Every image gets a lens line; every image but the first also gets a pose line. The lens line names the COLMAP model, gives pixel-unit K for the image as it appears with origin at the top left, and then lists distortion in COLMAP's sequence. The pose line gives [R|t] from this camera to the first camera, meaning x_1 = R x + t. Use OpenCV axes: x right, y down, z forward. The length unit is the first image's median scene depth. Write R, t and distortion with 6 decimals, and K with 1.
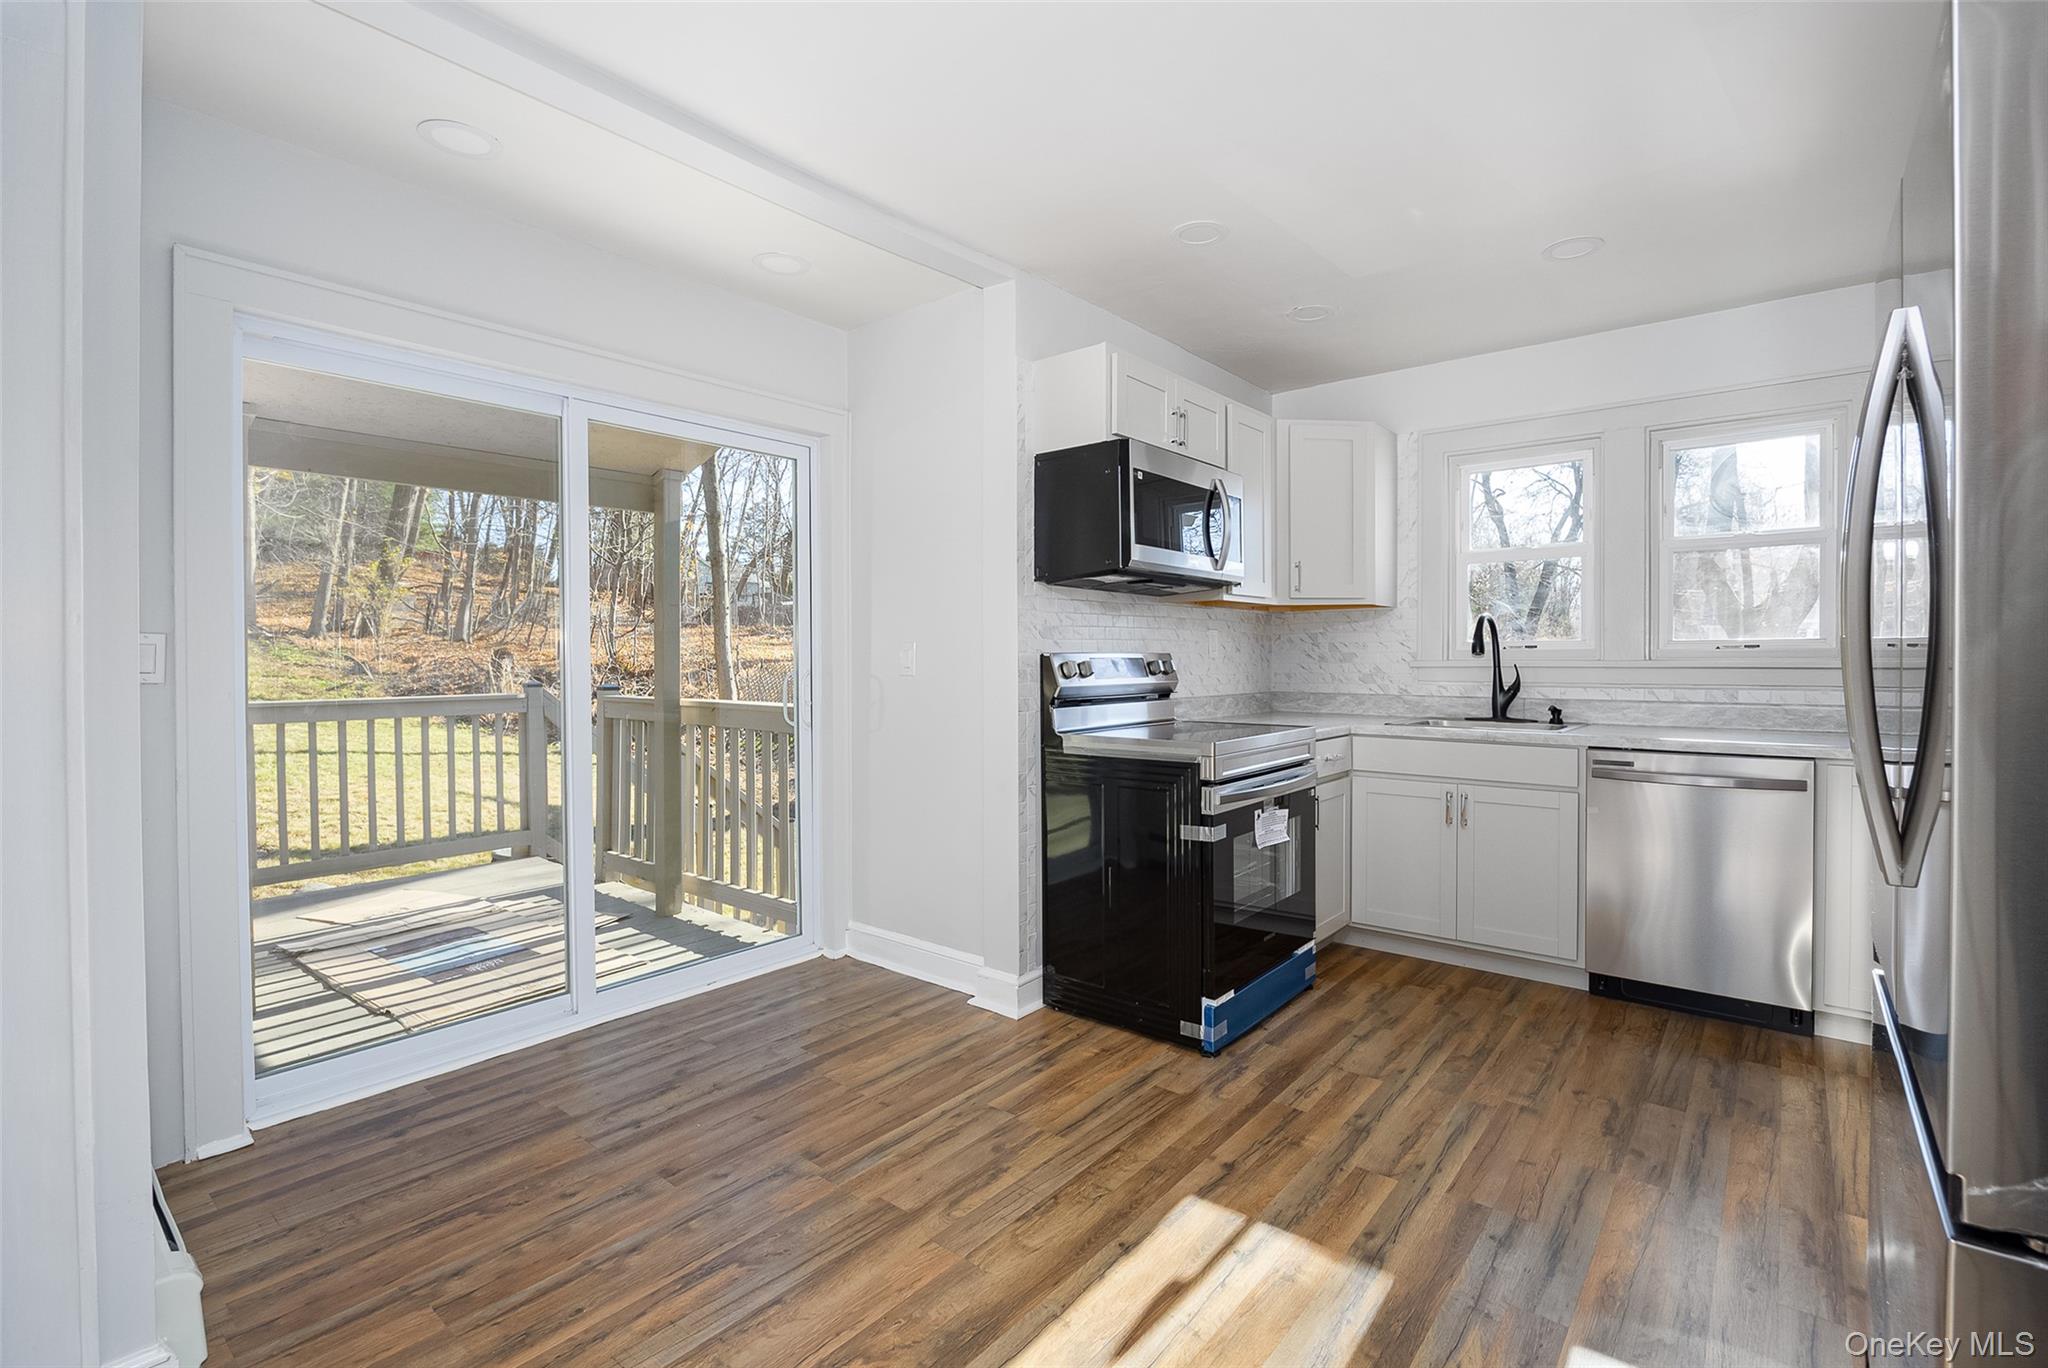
lens RADIAL K [[898.7, 0, 1018.4], [0, 898.7, 668.5], [0, 0, 1]] dist [-0.013023, -0.000365]
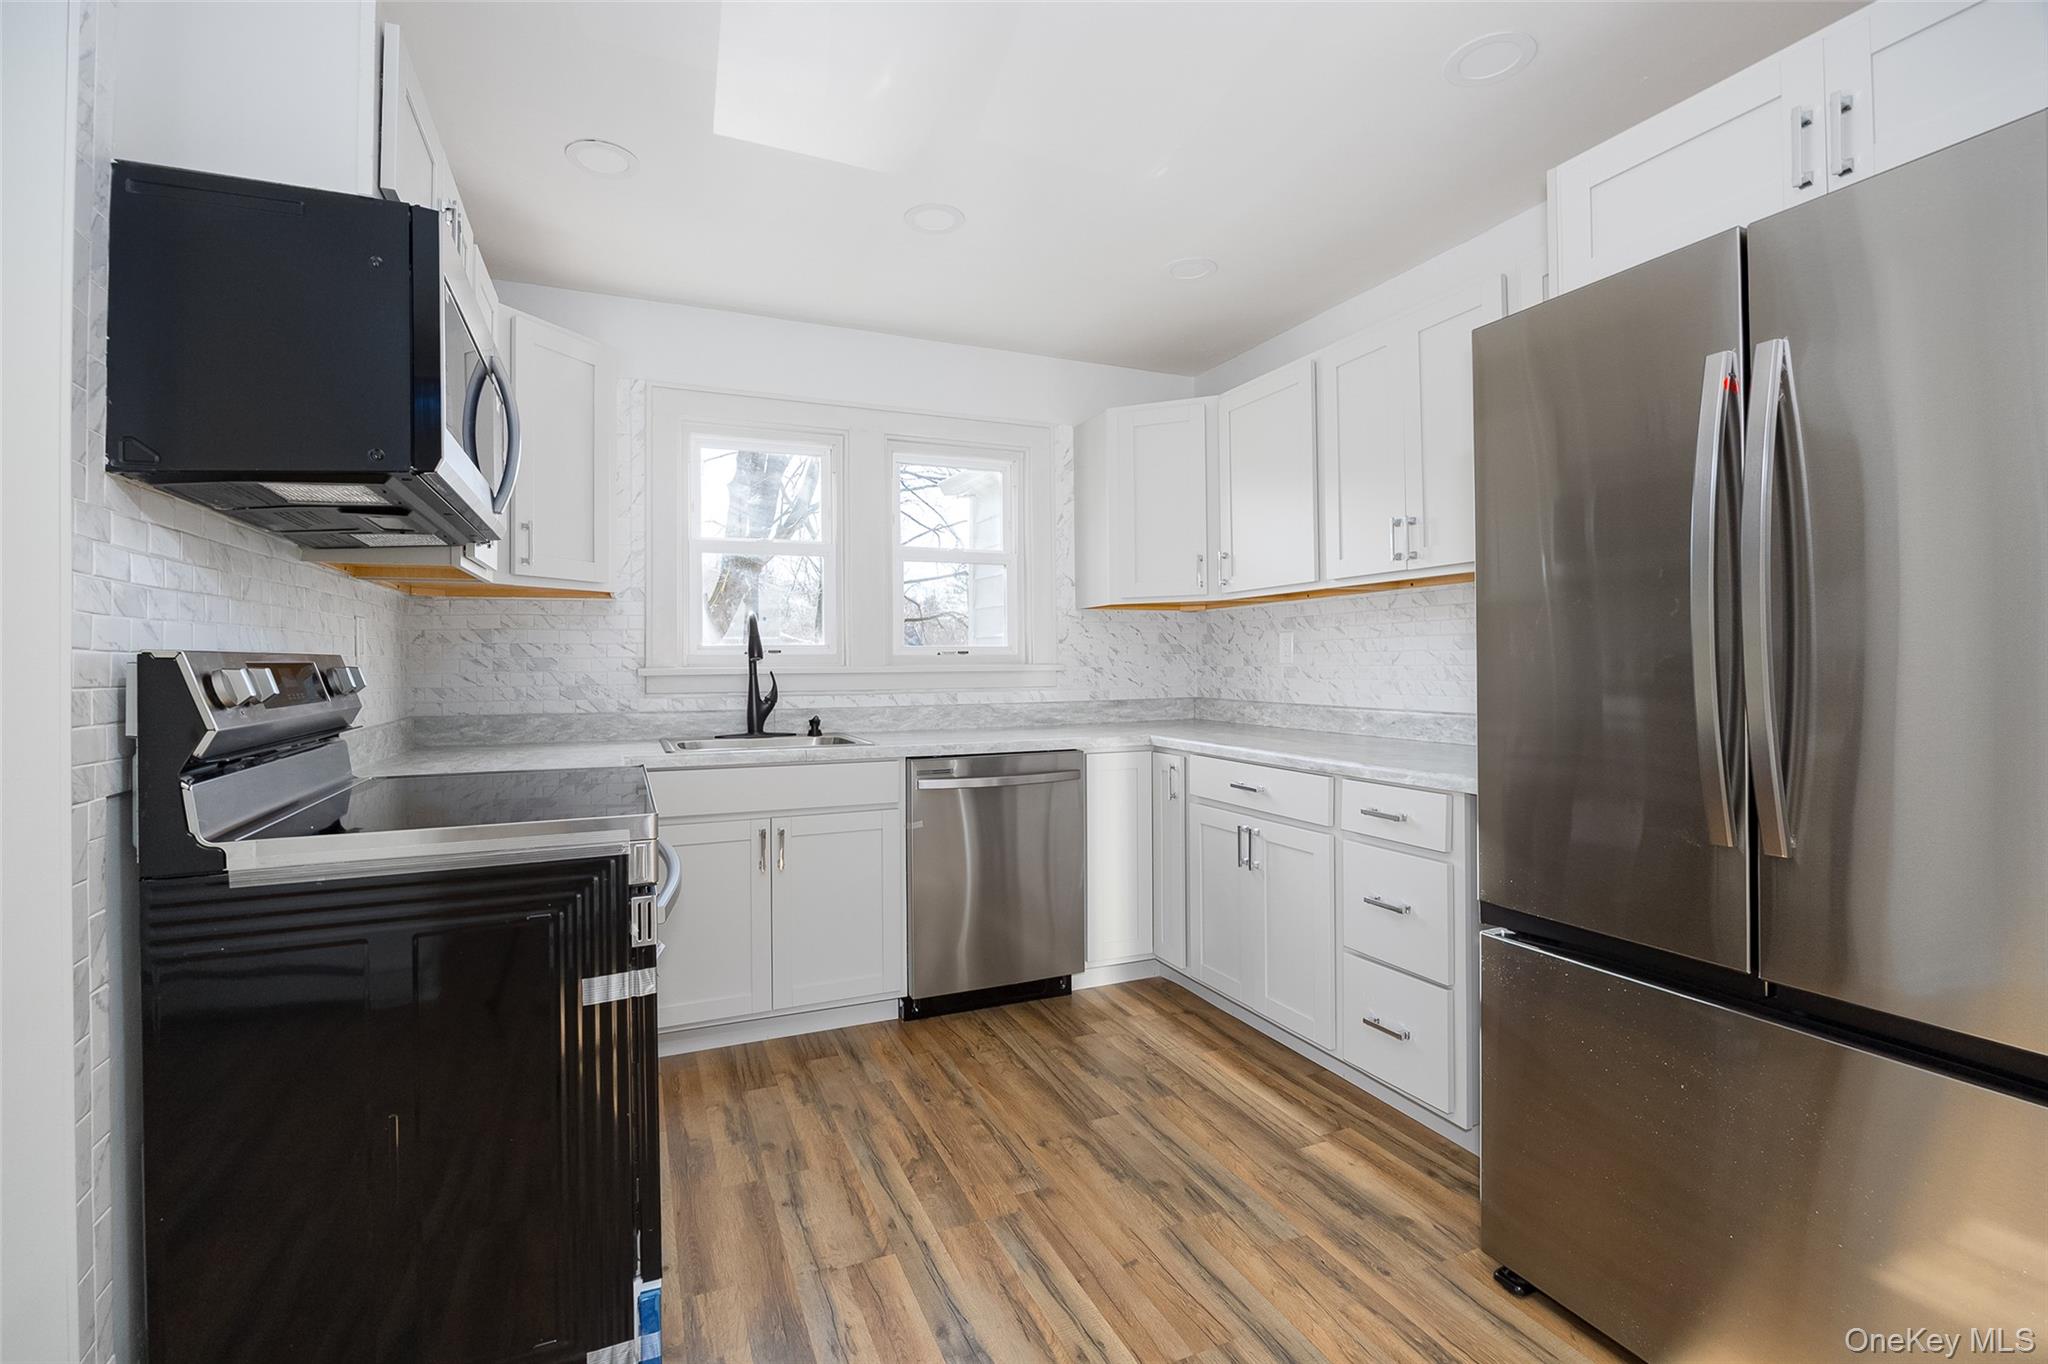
lens RADIAL K [[898.7, 0, 1007.9], [0, 898.7, 656.5], [0, 0, 1]] dist [-0.013023, -0.000365]
pose [[0.451562, 0.007427, 0.892209, -0.164254], [0.015594, 0.999747, -0.016215, -0.001596], [-0.892103, 0.021235, 0.451332, 0.506628]]
